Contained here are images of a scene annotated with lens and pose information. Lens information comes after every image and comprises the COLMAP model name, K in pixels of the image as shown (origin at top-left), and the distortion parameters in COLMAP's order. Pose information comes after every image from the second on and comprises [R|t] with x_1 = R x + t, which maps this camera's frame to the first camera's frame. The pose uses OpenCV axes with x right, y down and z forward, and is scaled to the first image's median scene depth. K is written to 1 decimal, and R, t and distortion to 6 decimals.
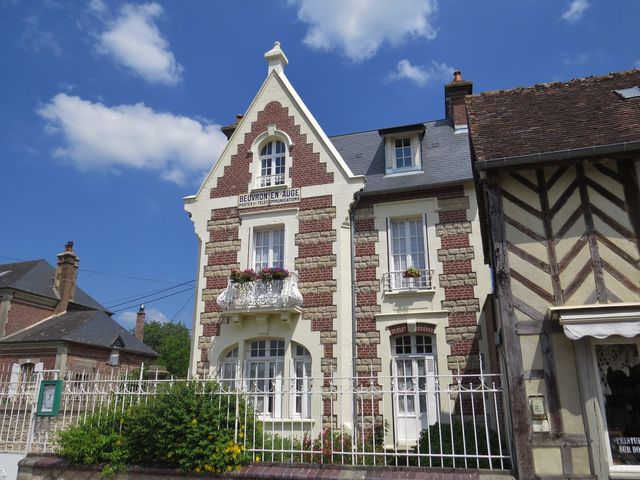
lens RADIAL K [[517.4, 0, 318.4], [0, 517.4, 241.6], [0, 0, 1]] dist [-0.033144, 0.020486]
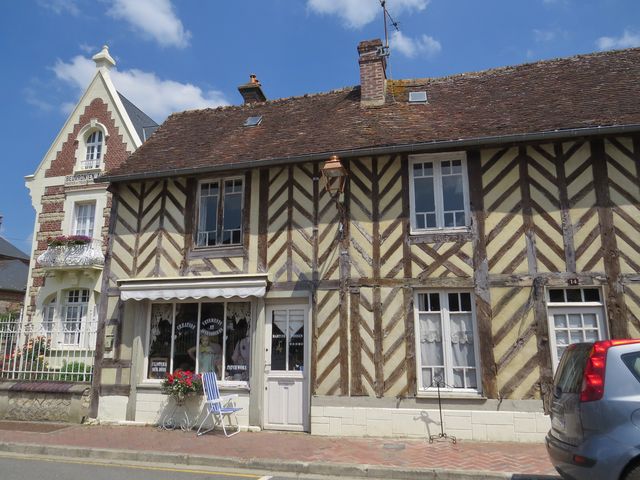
lens RADIAL K [[465.3, 0, 319.8], [0, 465.3, 237.6], [0, 0, 1]] dist [-0.014416, -0.000946]
pose [[0.999005, 0.007640, 0.043946, 0.453092], [-0.011973, 0.994995, 0.099201, -0.064101], [-0.042968, -0.099629, 0.994097, -0.177493]]
